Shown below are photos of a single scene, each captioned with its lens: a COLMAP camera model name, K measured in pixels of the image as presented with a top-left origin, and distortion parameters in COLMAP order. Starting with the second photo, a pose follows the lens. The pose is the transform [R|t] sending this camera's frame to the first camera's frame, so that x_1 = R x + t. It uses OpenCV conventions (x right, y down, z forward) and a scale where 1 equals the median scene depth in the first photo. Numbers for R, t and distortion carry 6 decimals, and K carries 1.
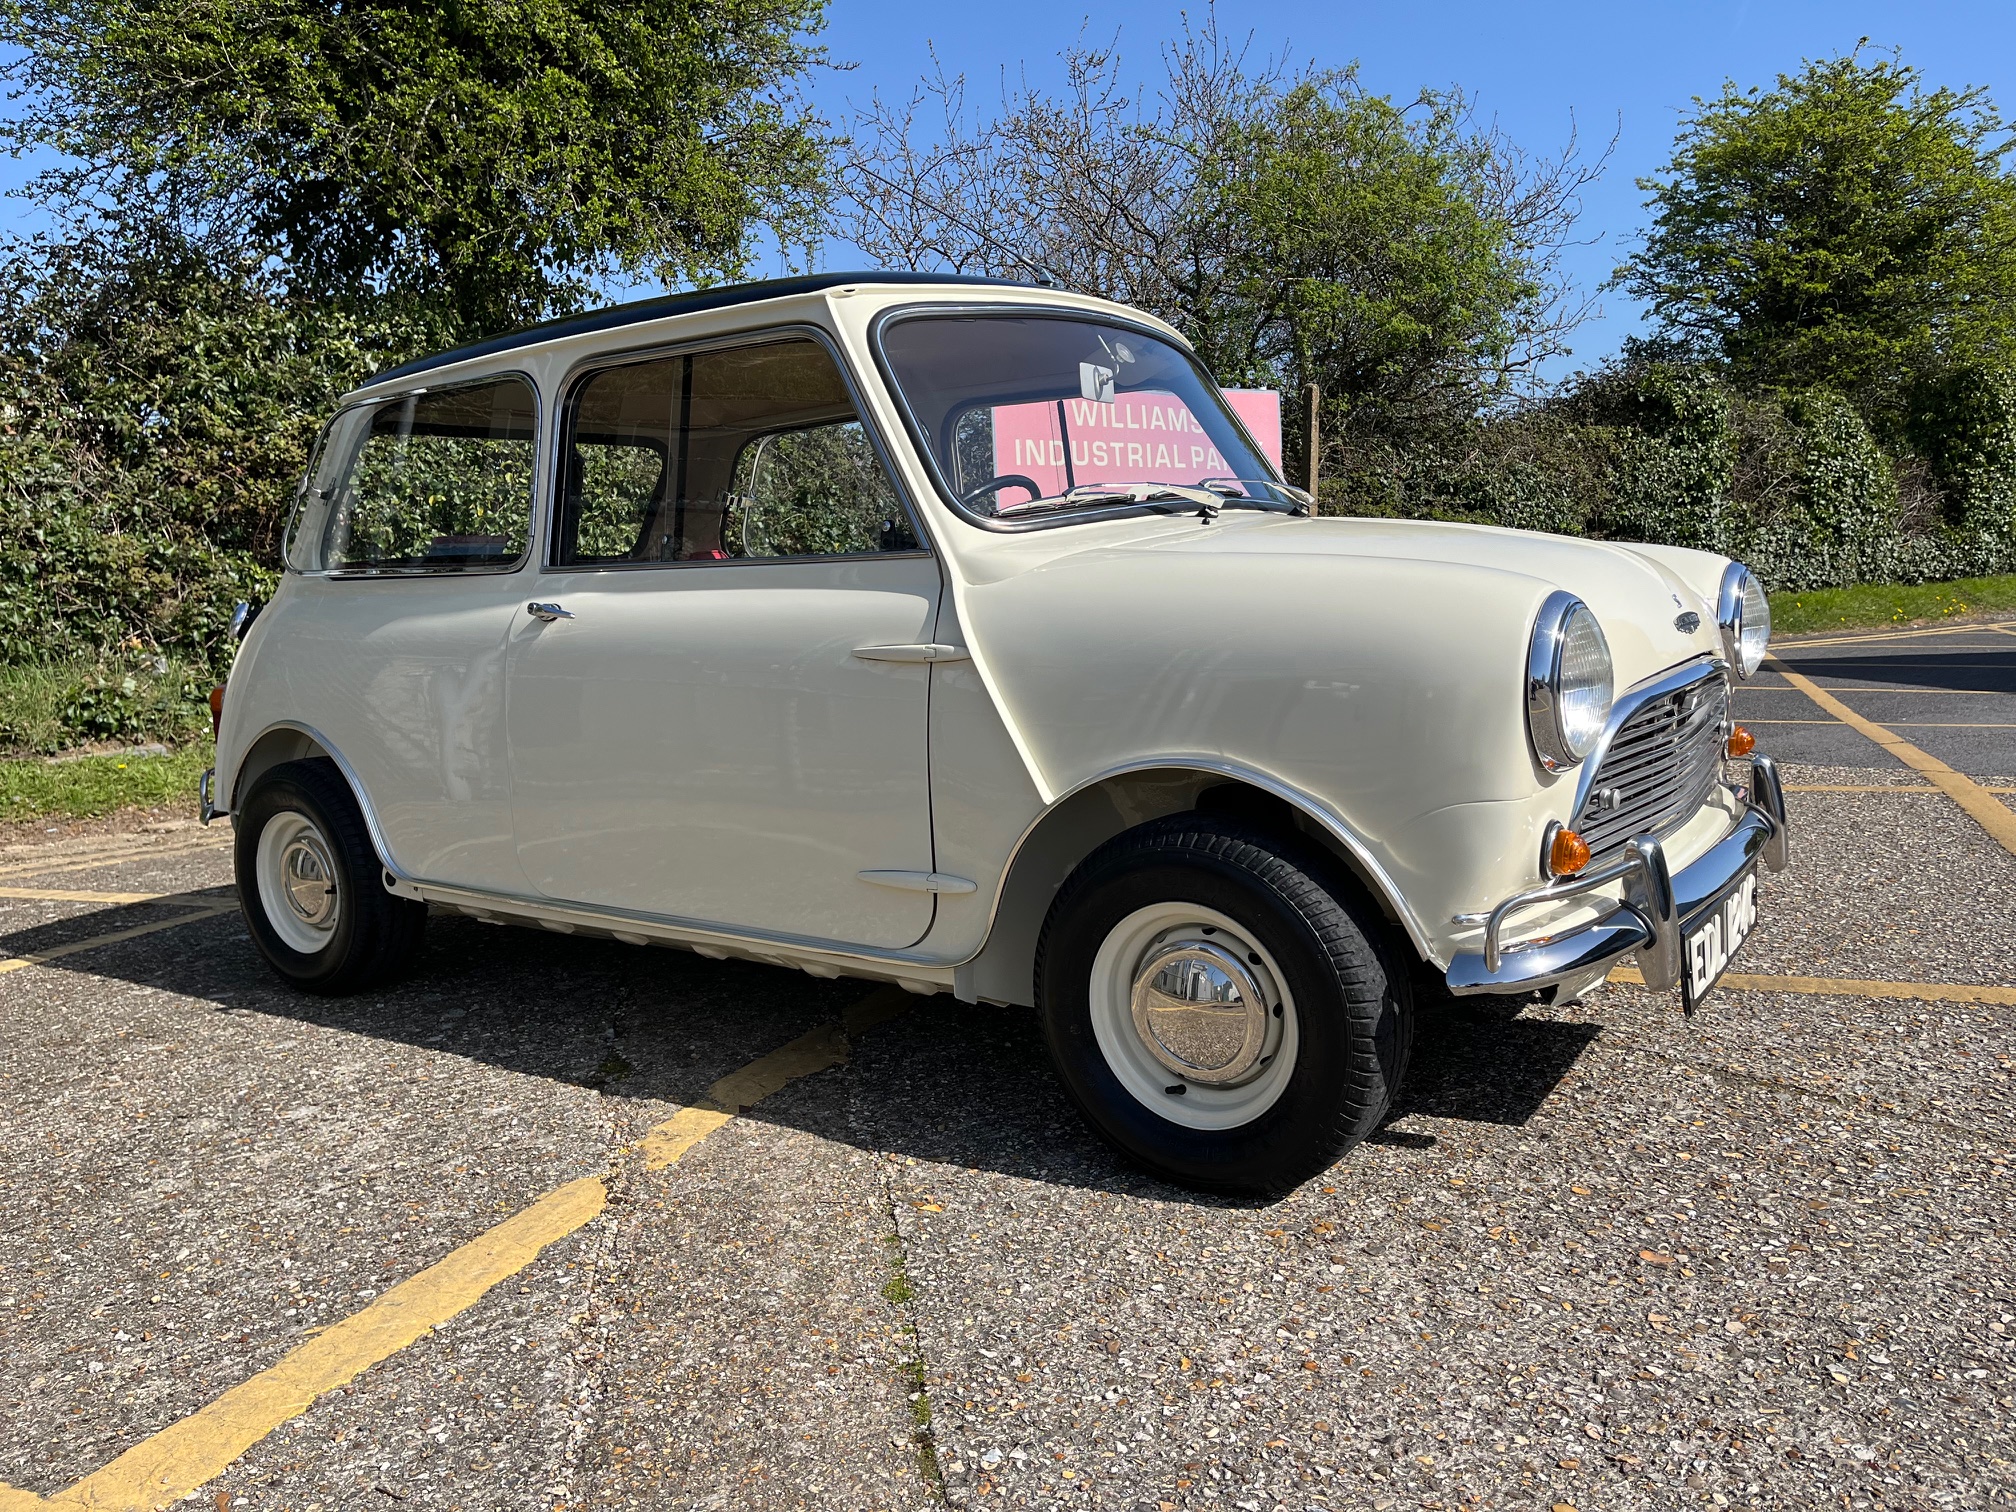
lens RADIAL K [[1557.5, 0, 1004.3], [0, 1557.5, 772.0], [0, 0, 1]] dist [0.073969, -0.104644]
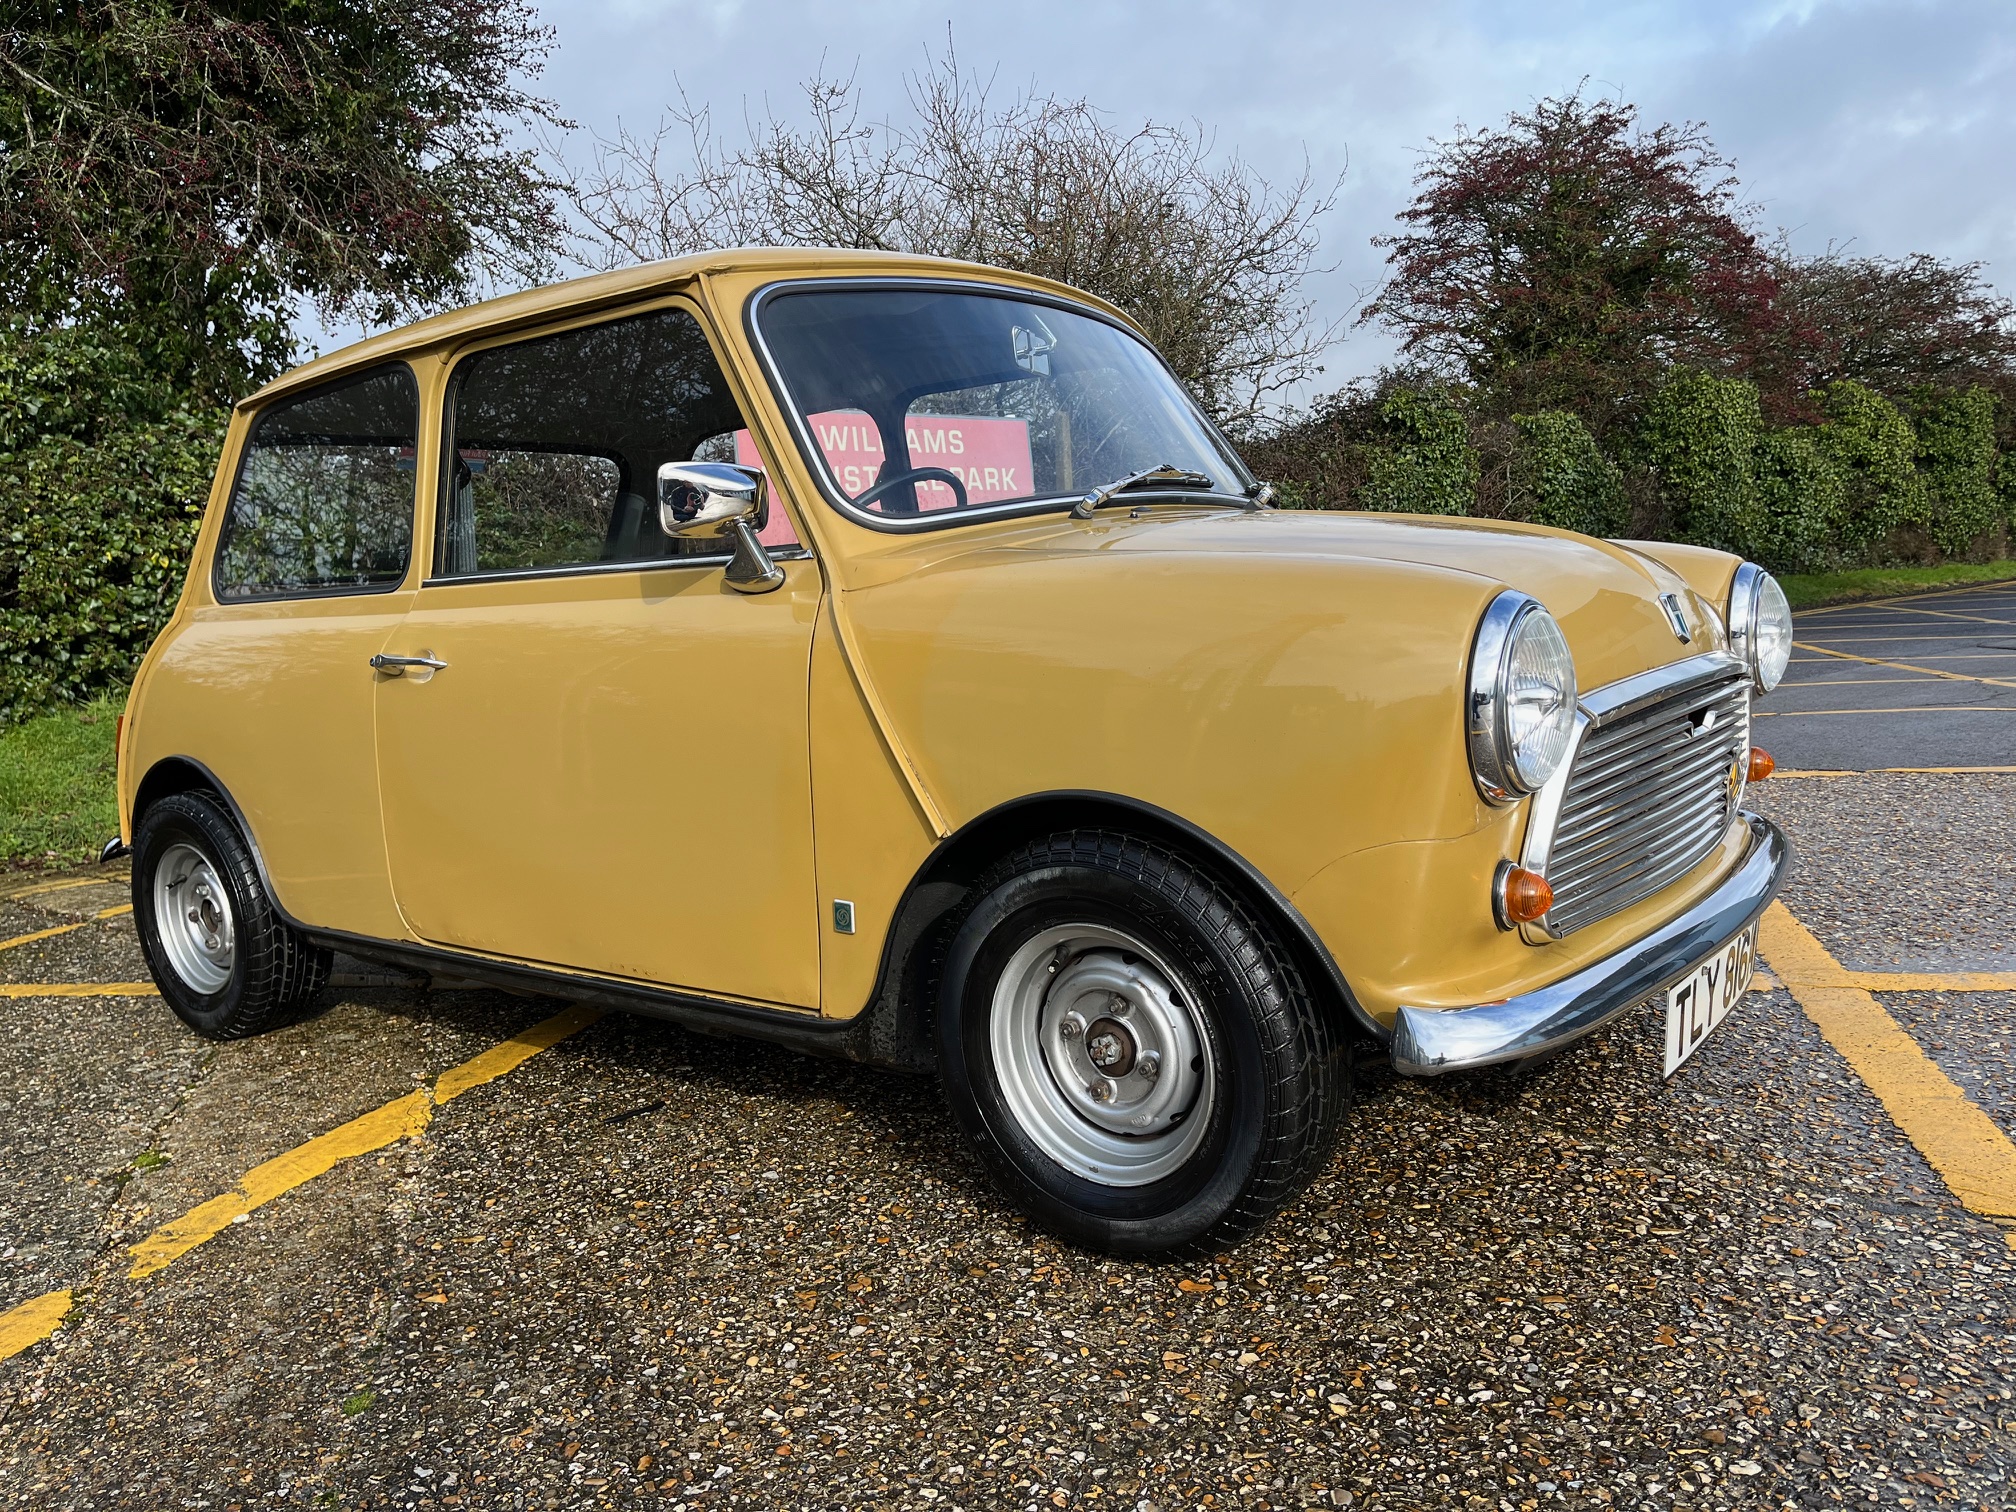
lens RADIAL K [[1557.5, 0, 1016.1], [0, 1557.5, 759.5], [0, 0, 1]] dist [0.073969, -0.104644]
pose [[0.991599, -0.043591, 0.121782, 0.167023], [0.047053, 0.998562, -0.025703, 0.010058], [-0.120487, 0.031218, 0.992224, 0.058666]]
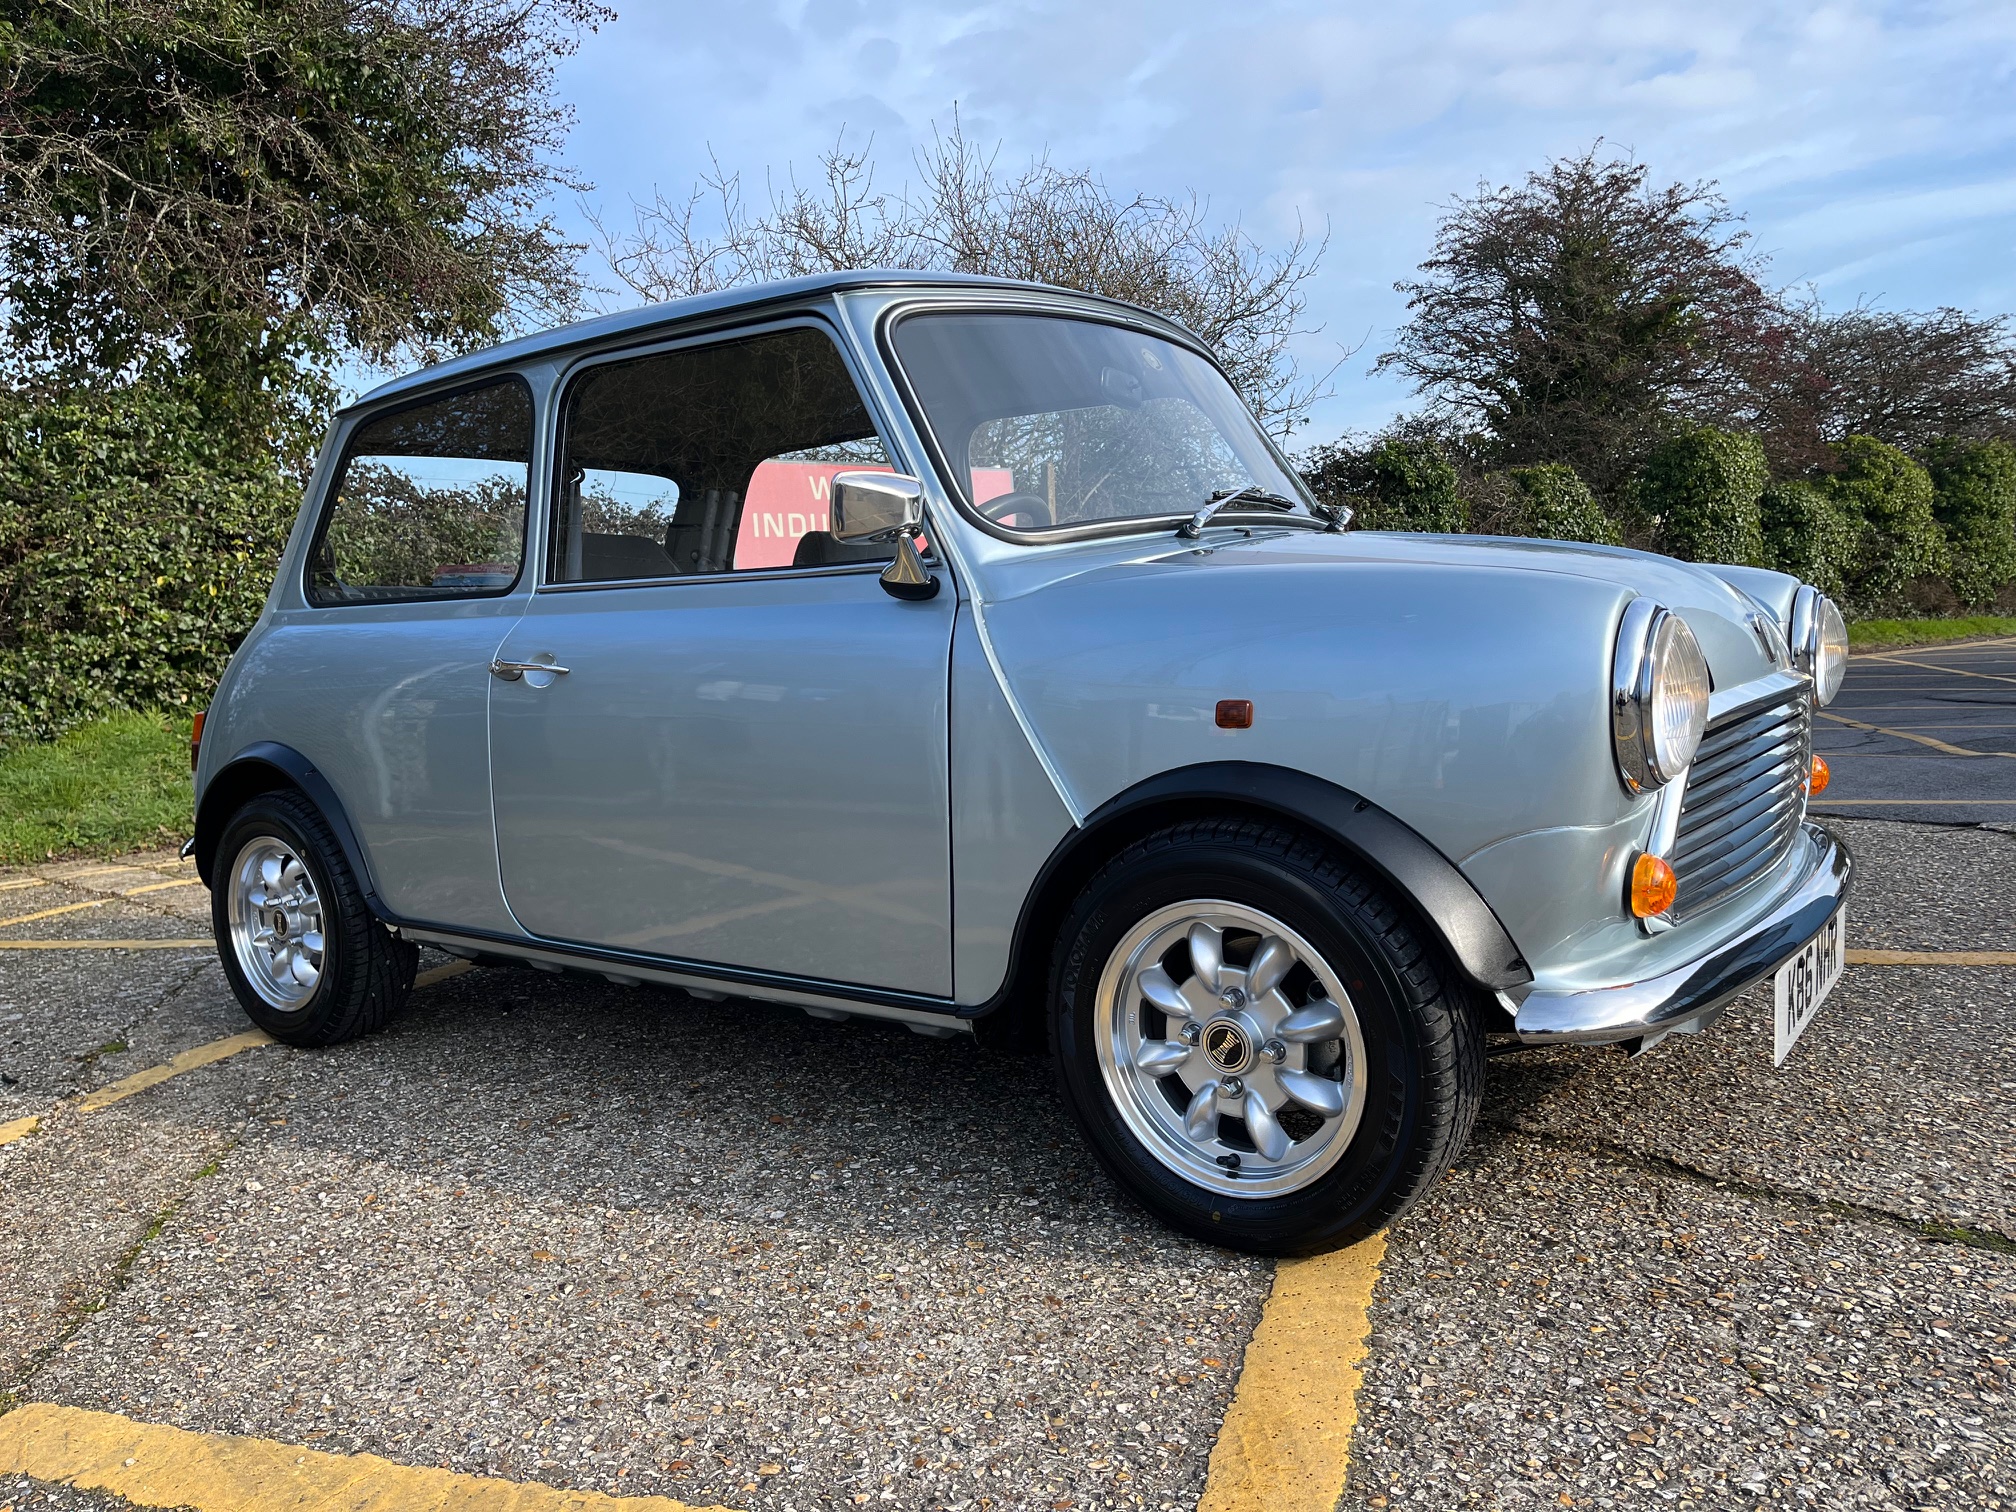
lens RADIAL K [[1557.5, 0, 1006.1], [0, 1557.5, 762.8], [0, 0, 1]] dist [0.073969, -0.104644]
pose [[0.996957, -0.020884, 0.075102, 0.413479], [0.024495, 0.998572, -0.047481, 0.054185], [-0.074004, 0.049176, 0.996045, -0.310866]]
